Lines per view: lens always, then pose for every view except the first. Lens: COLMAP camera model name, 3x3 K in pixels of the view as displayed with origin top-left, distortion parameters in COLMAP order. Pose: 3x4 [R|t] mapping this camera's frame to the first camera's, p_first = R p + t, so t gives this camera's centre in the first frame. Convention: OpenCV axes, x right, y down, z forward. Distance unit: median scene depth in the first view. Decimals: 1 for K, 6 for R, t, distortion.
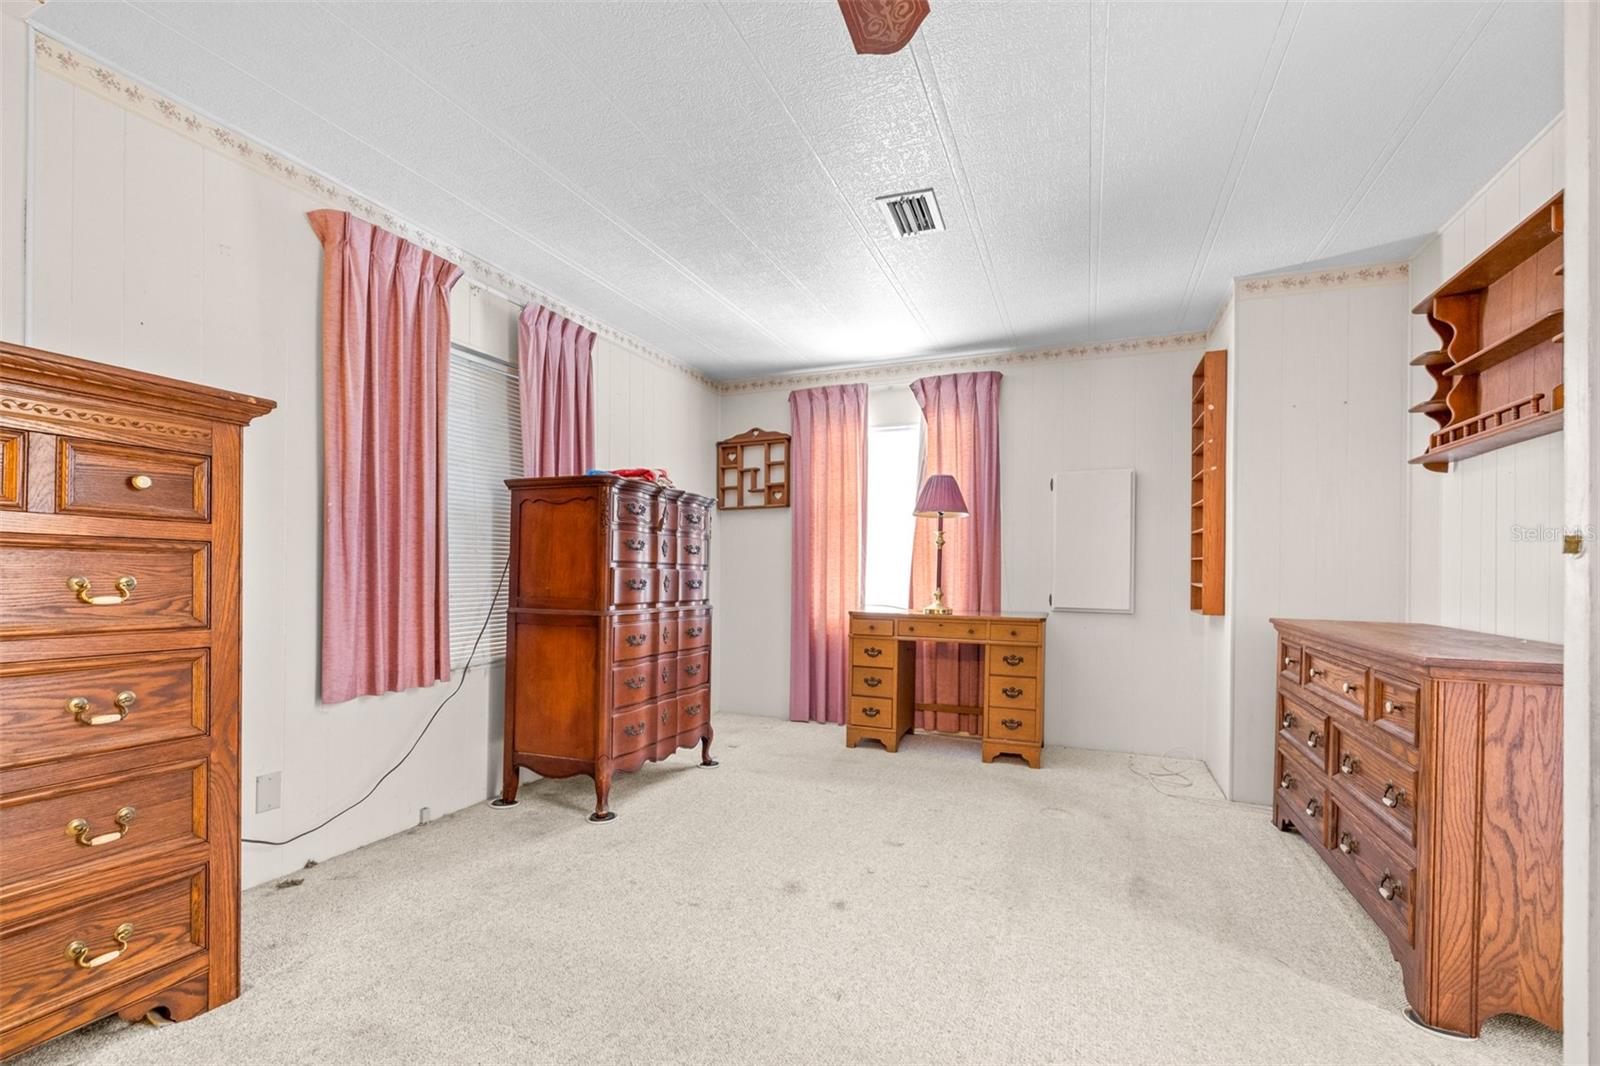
lens RADIAL K [[685.0, 0, 796.2], [0, 685.0, 539.1], [0, 0, 1]] dist [0.001840, -0.000692]
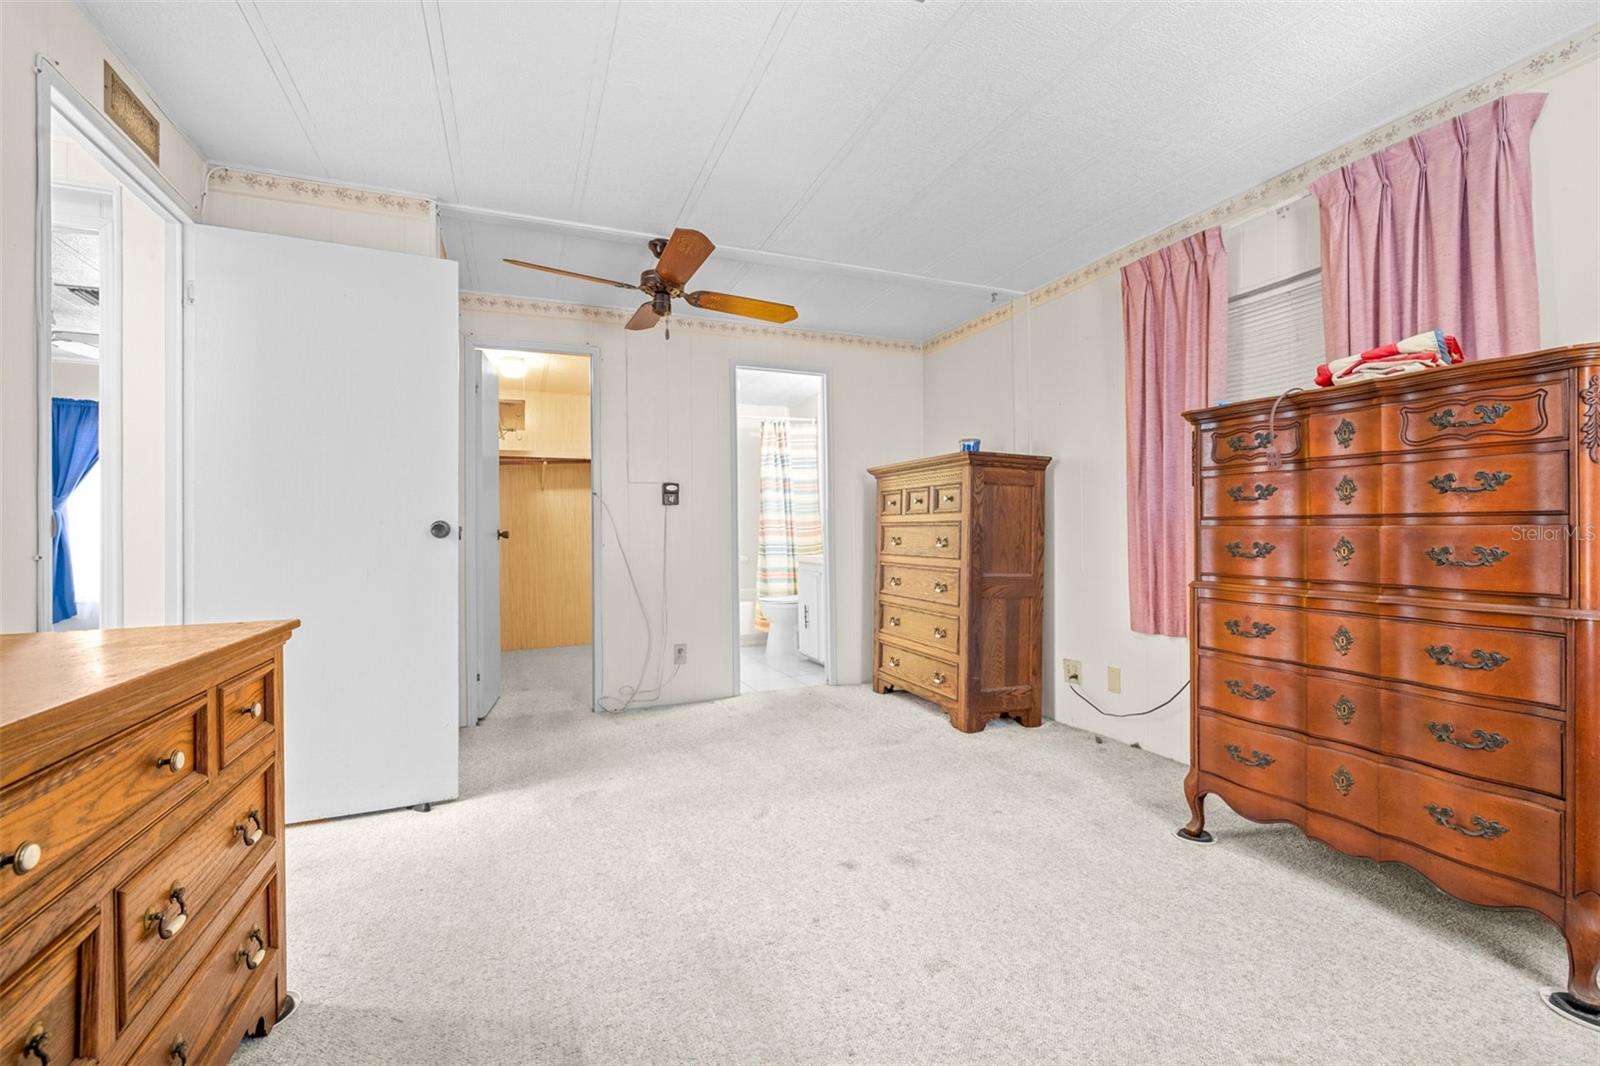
lens RADIAL K [[685.0, 0, 796.2], [0, 685.0, 539.1], [0, 0, 1]] dist [0.001840, -0.000692]
pose [[-0.707989, 0.004423, -0.706210, 0.769709], [0.035920, 0.998912, -0.029755, 0.080255], [0.705309, -0.046433, -0.707377, 1.568086]]
